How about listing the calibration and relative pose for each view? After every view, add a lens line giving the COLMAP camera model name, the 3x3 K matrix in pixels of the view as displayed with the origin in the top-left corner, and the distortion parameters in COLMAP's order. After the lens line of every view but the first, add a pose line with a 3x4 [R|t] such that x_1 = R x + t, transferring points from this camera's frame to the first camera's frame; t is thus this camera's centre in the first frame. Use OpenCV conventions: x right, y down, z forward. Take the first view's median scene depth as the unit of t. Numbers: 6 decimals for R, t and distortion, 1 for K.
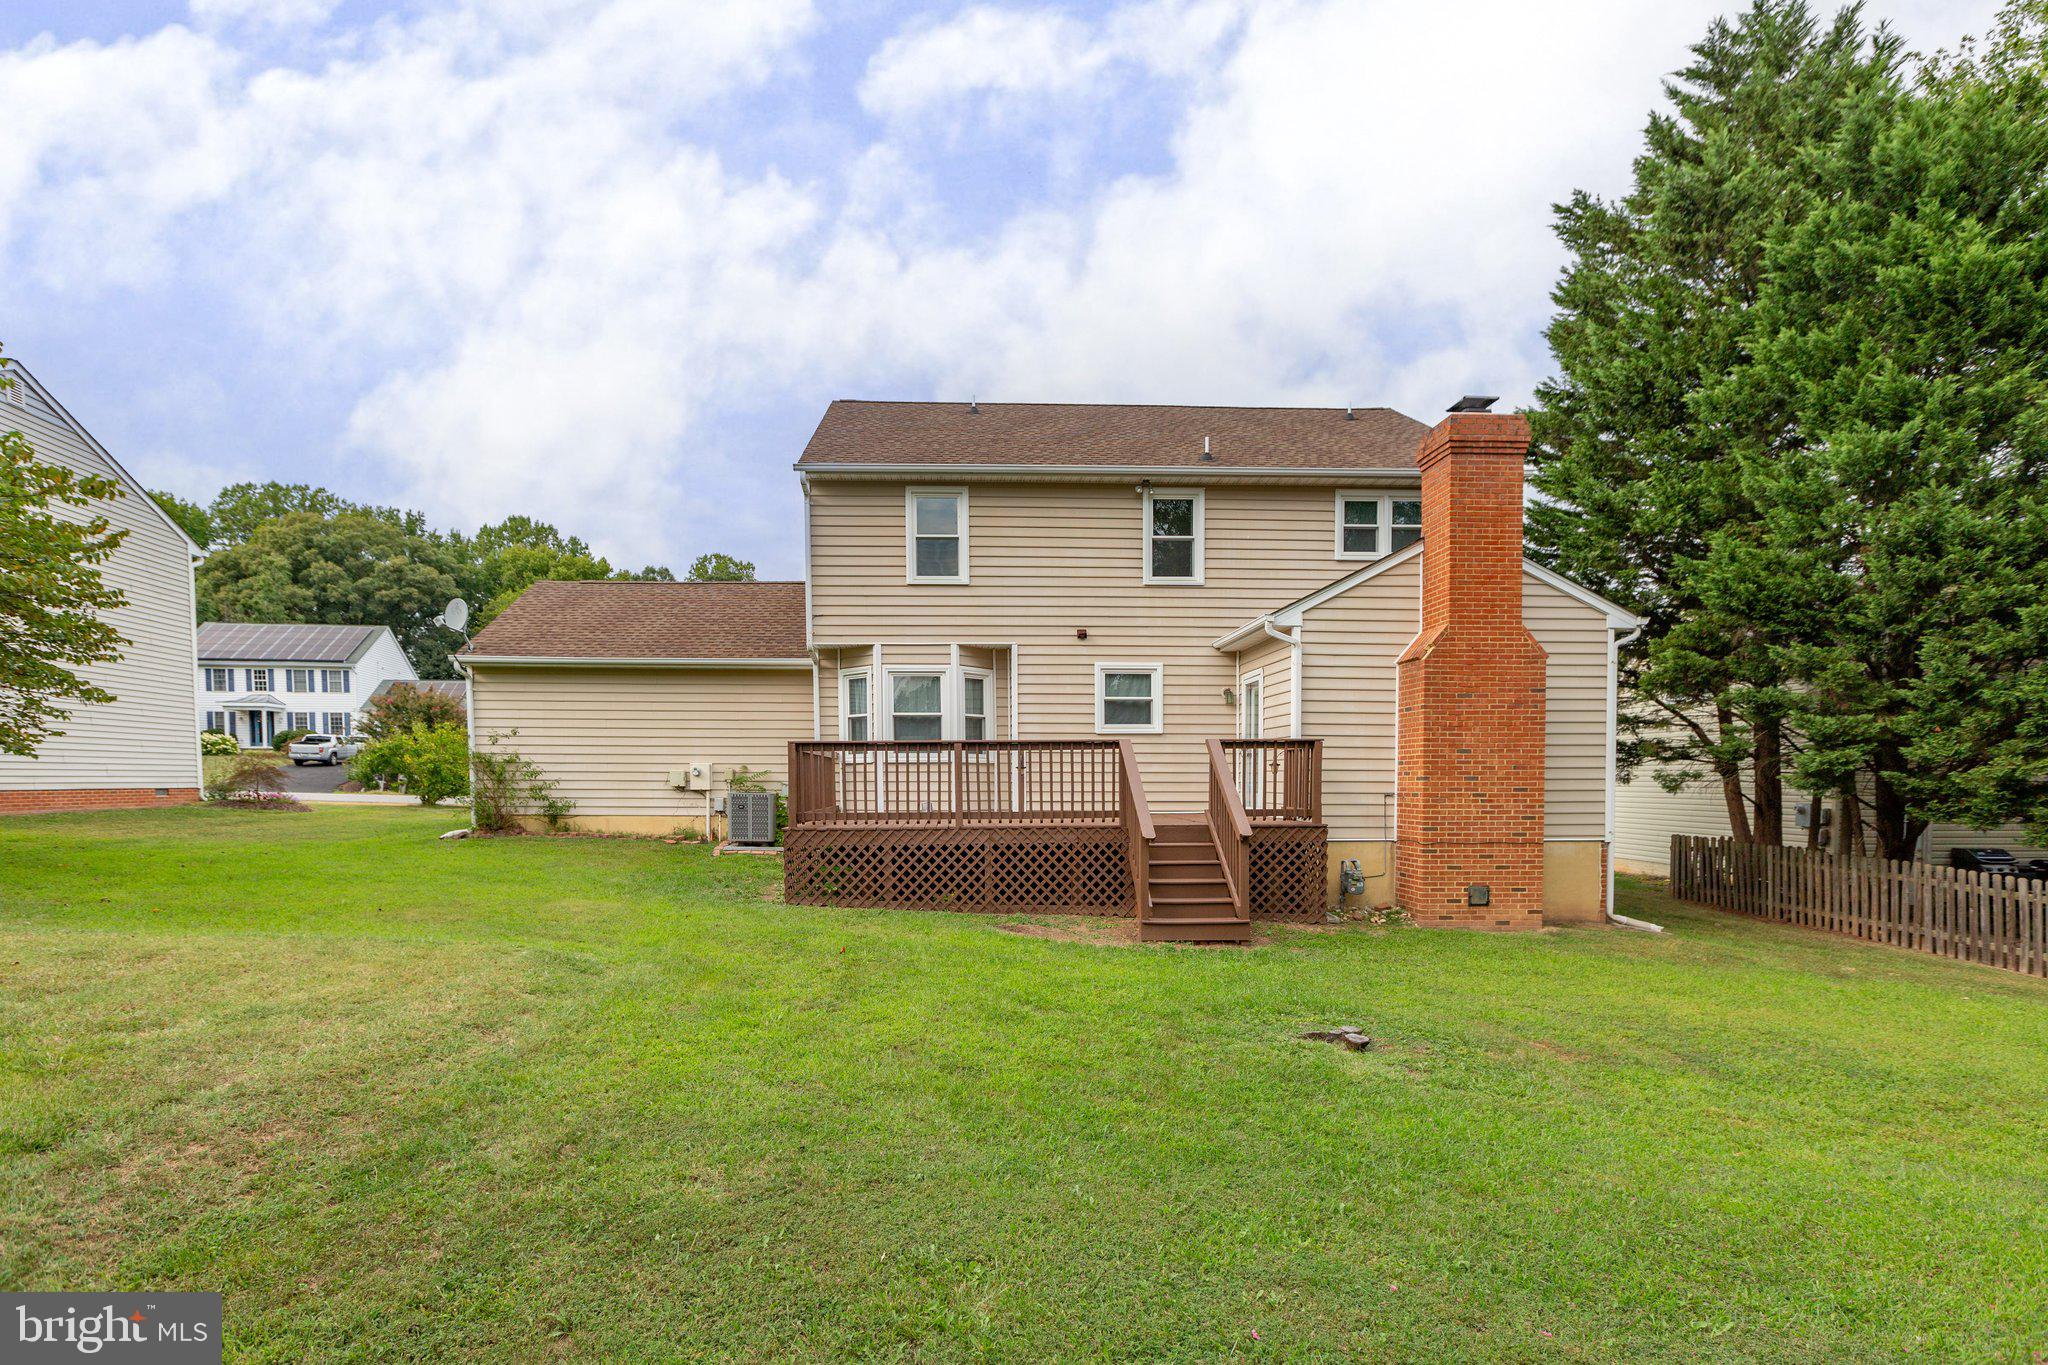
lens RADIAL K [[932.0, 0, 1041.9], [0, 932.0, 830.0], [0, 0, 1]] dist [-0.002324, 0.001156]
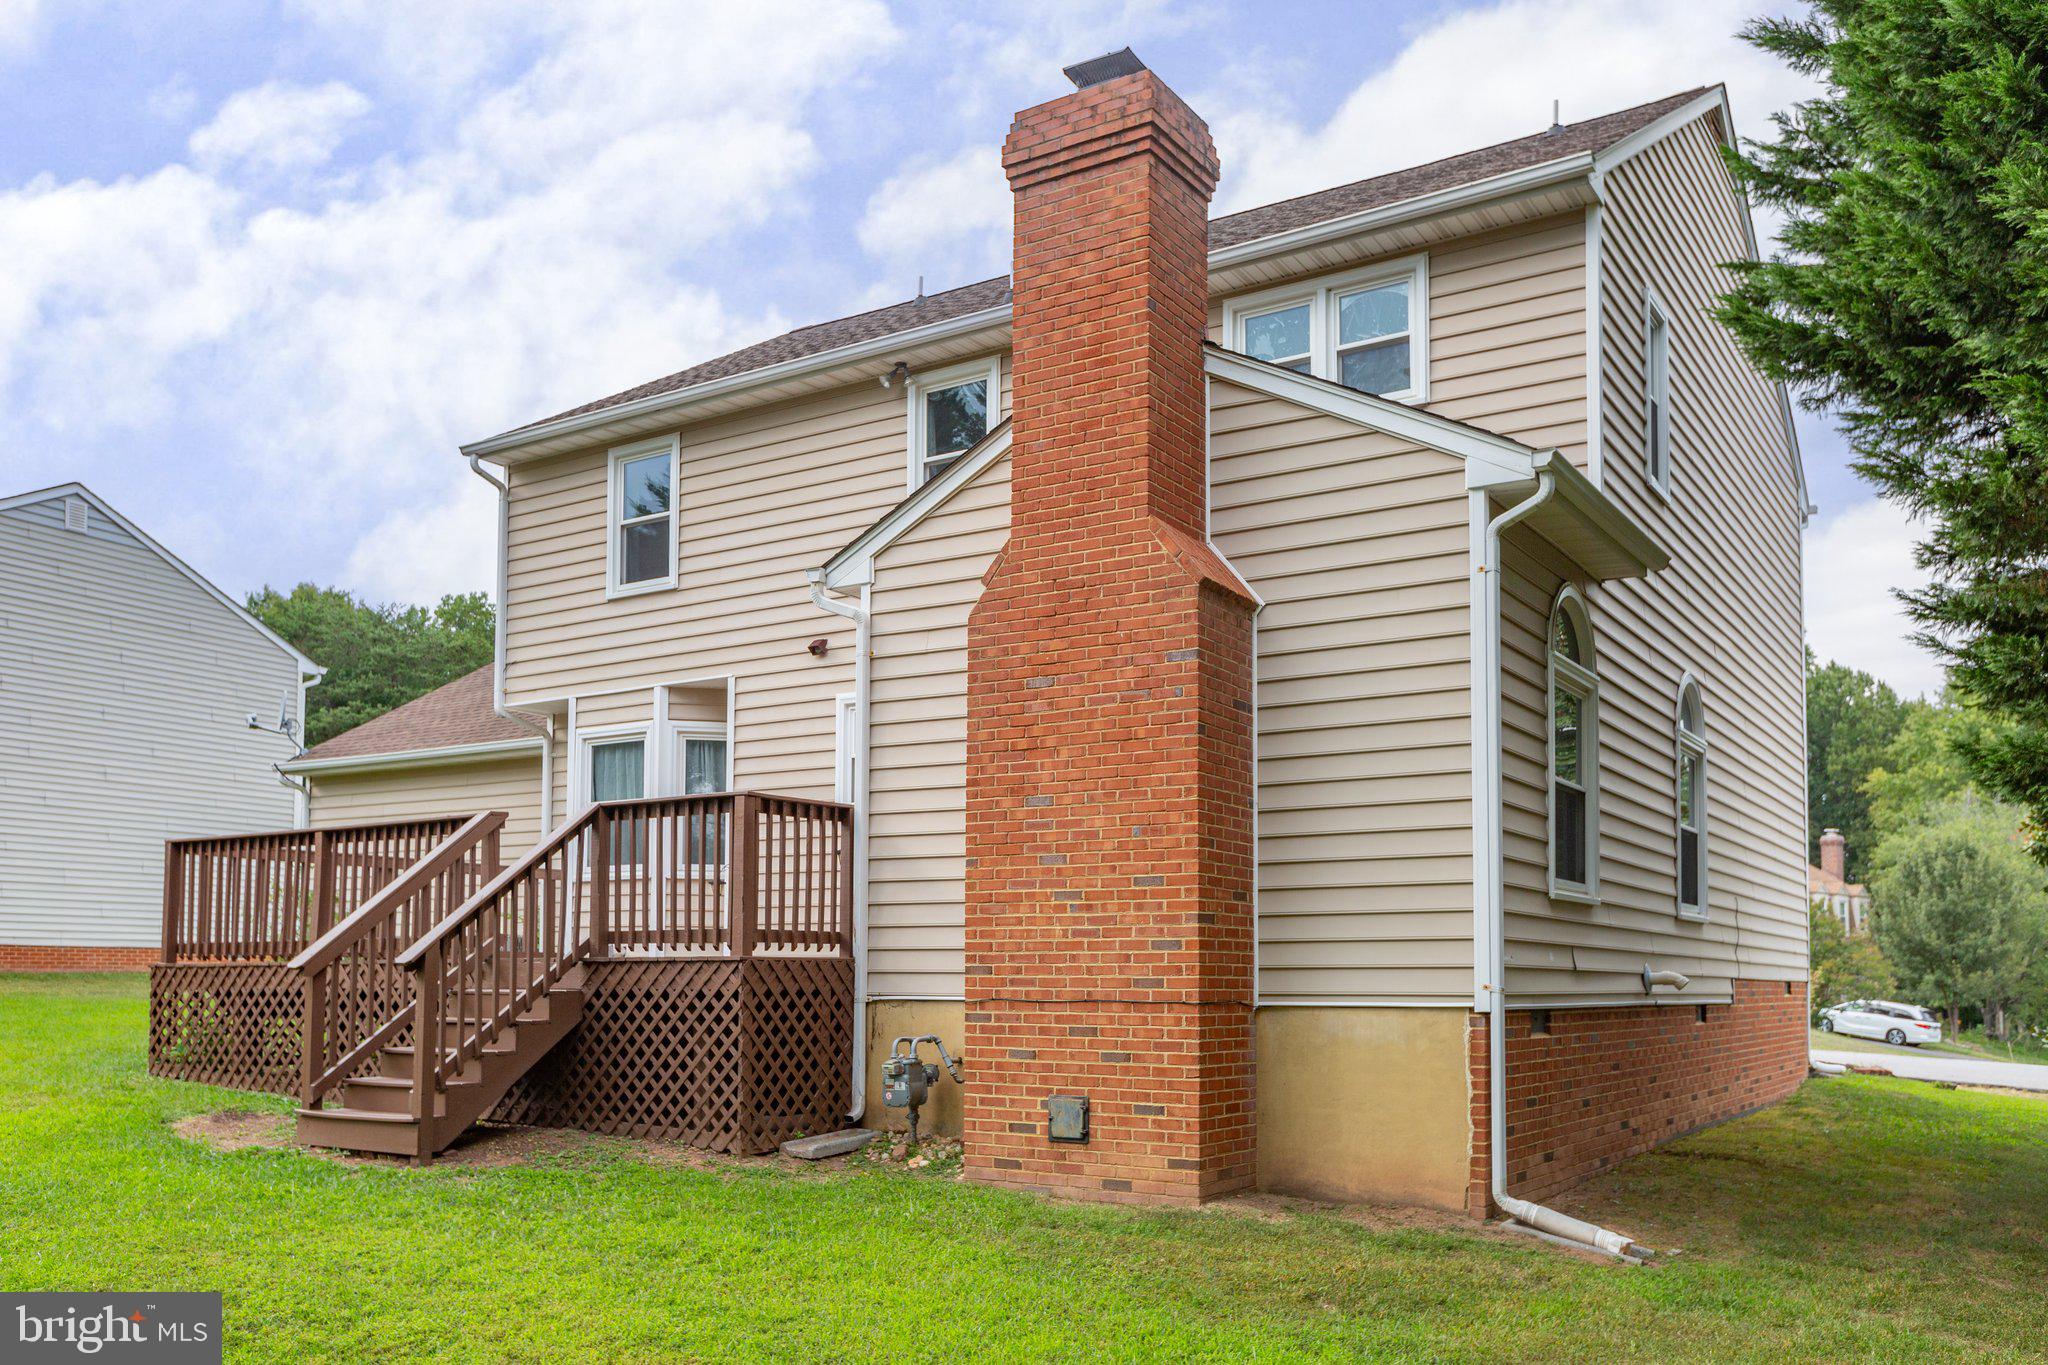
lens RADIAL K [[1653.5, 0, 1121.5], [0, 1653.5, 905.7], [0, 0, 1]] dist [0.002945, -0.006046]
pose [[0.833171, -0.021862, -0.552583, 0.867733], [-0.032788, 0.995508, -0.088823, 0.035347], [0.552043, 0.092123, 0.828711, 0.320943]]
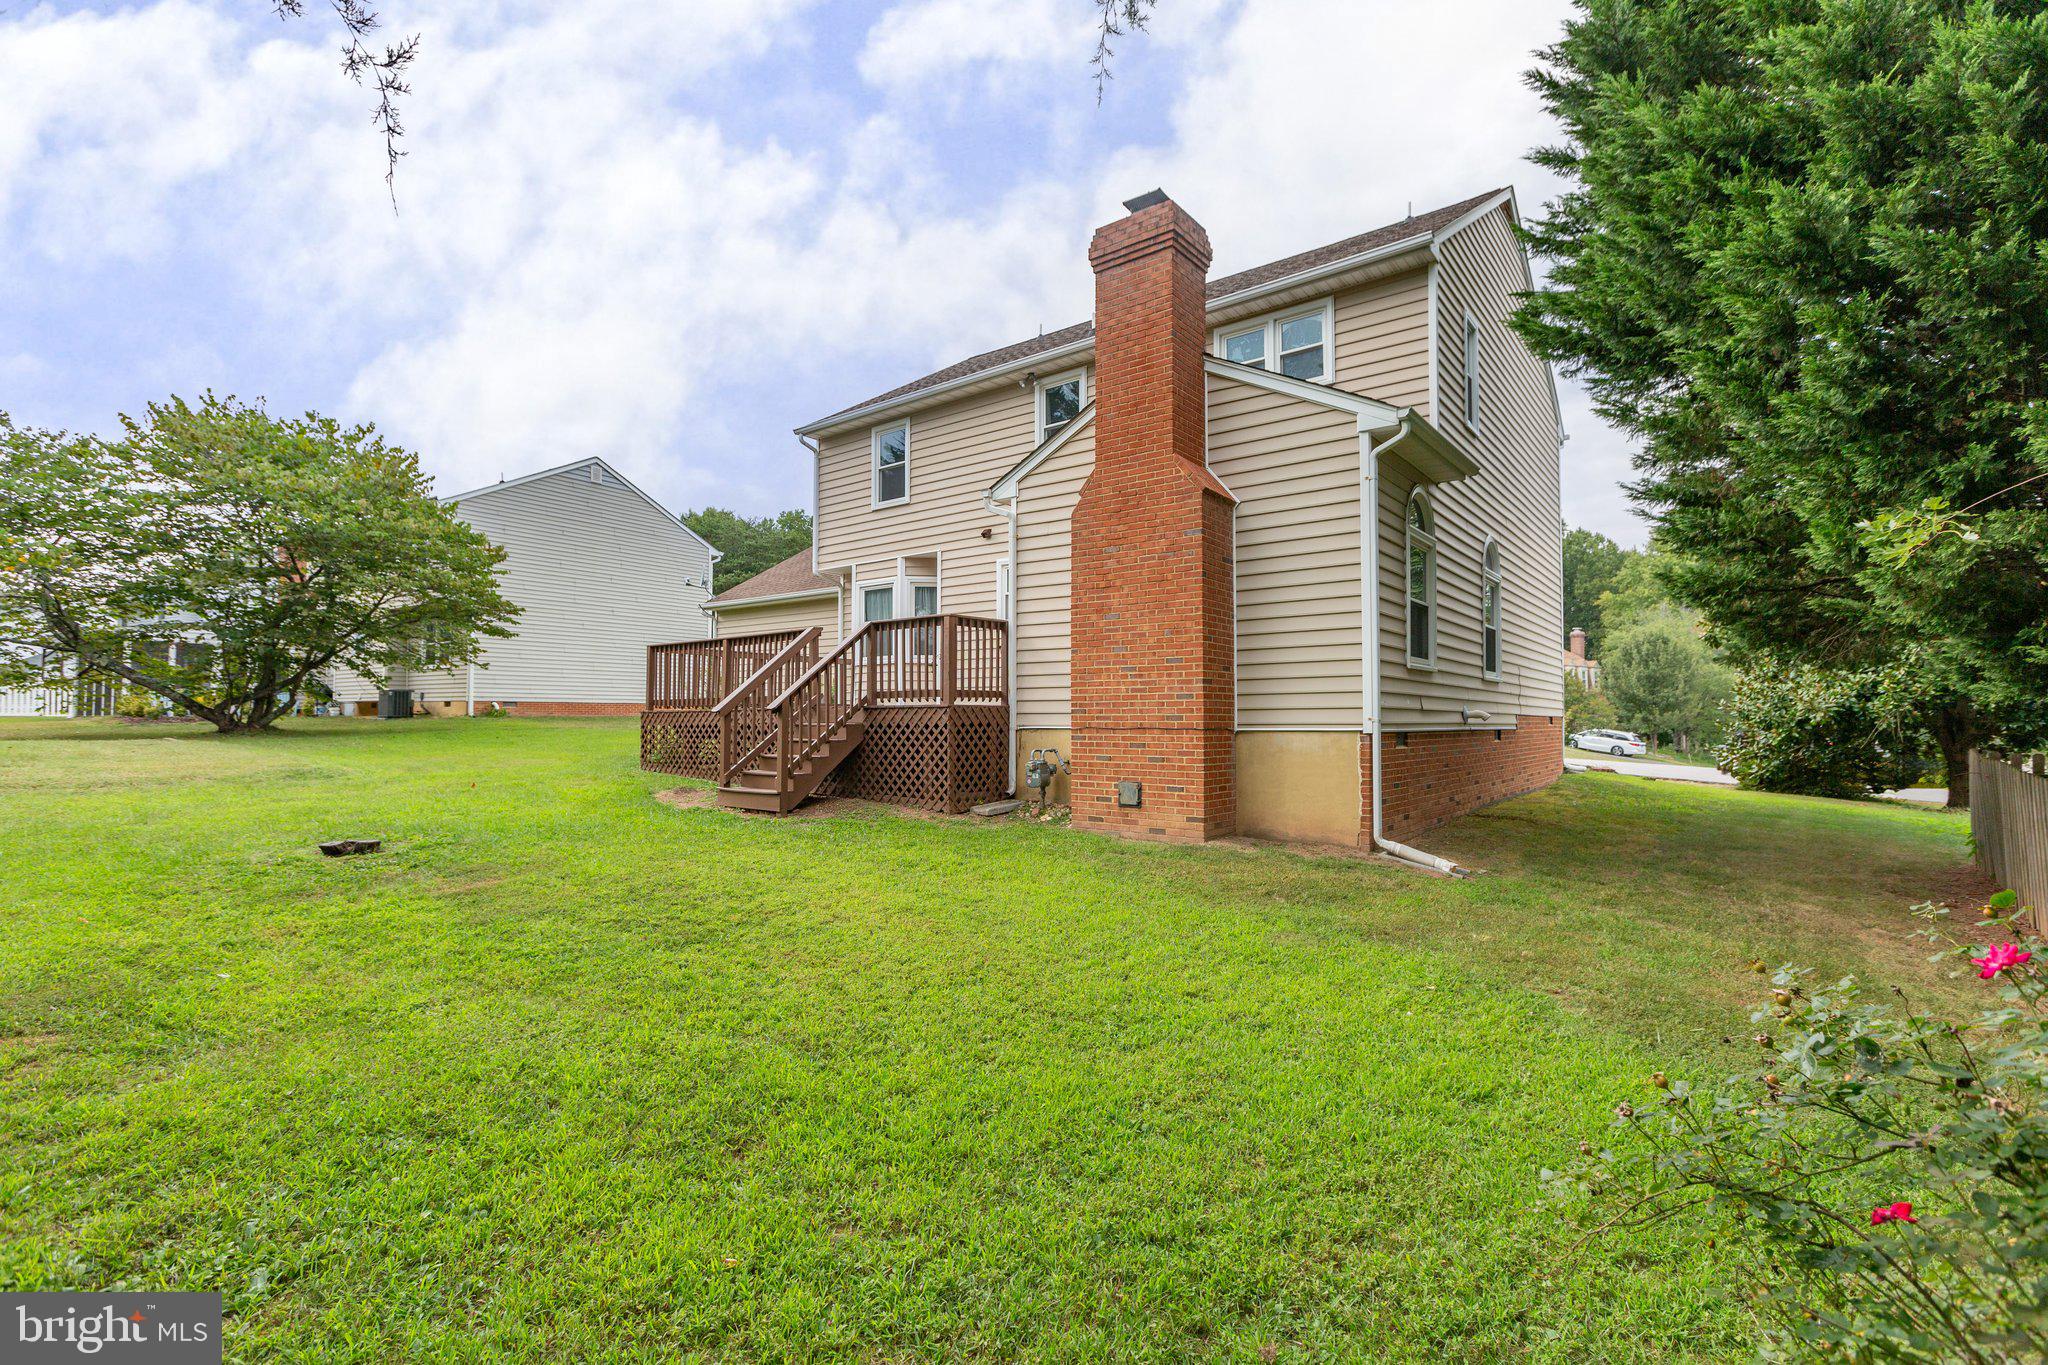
lens RADIAL K [[932.0, 0, 1052.6], [0, 932.0, 697.3], [0, 0, 1]] dist [-0.002324, 0.001156]
pose [[0.769176, -0.015954, -0.638838, 0.867904], [-0.033145, 0.997347, -0.064814, 0.038715], [0.638177, 0.071028, 0.766606, 0.312070]]
